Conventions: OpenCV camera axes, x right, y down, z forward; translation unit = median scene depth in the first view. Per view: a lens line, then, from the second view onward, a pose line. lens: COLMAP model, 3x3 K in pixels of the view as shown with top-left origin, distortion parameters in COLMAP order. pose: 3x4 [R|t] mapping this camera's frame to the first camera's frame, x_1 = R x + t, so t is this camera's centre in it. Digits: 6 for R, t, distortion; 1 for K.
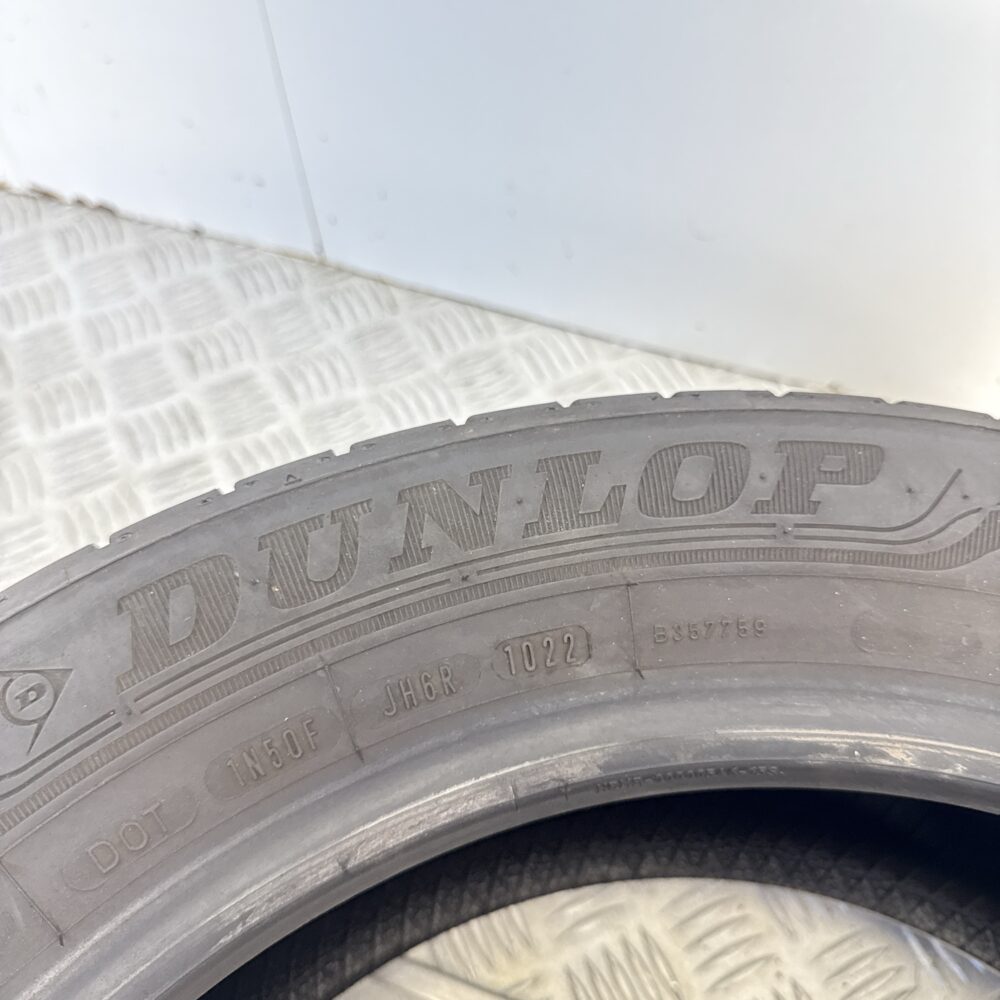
lens RADIAL K [[1021.9, 0, 501.6], [0, 1021.9, 520.7], [0, 0, 1]] dist [0.133702, -0.173558]
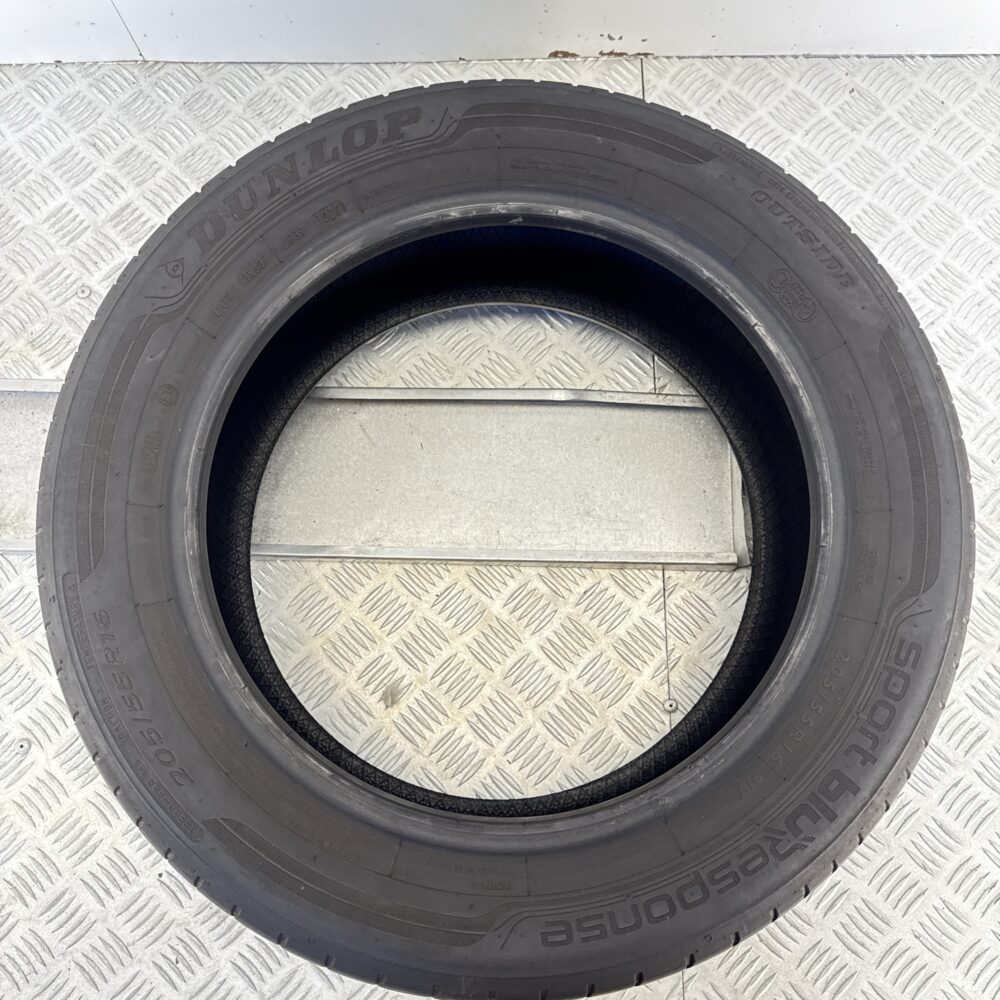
lens RADIAL K [[1021.9, 0, 501.6], [0, 1021.9, 520.7], [0, 0, 1]] dist [0.133702, -0.173558]
pose [[0.945734, -0.316197, 0.074884, 0.006910], [0.281296, 0.912029, 0.298457, 0.177454], [-0.162668, -0.261196, 0.951481, -2.065216]]
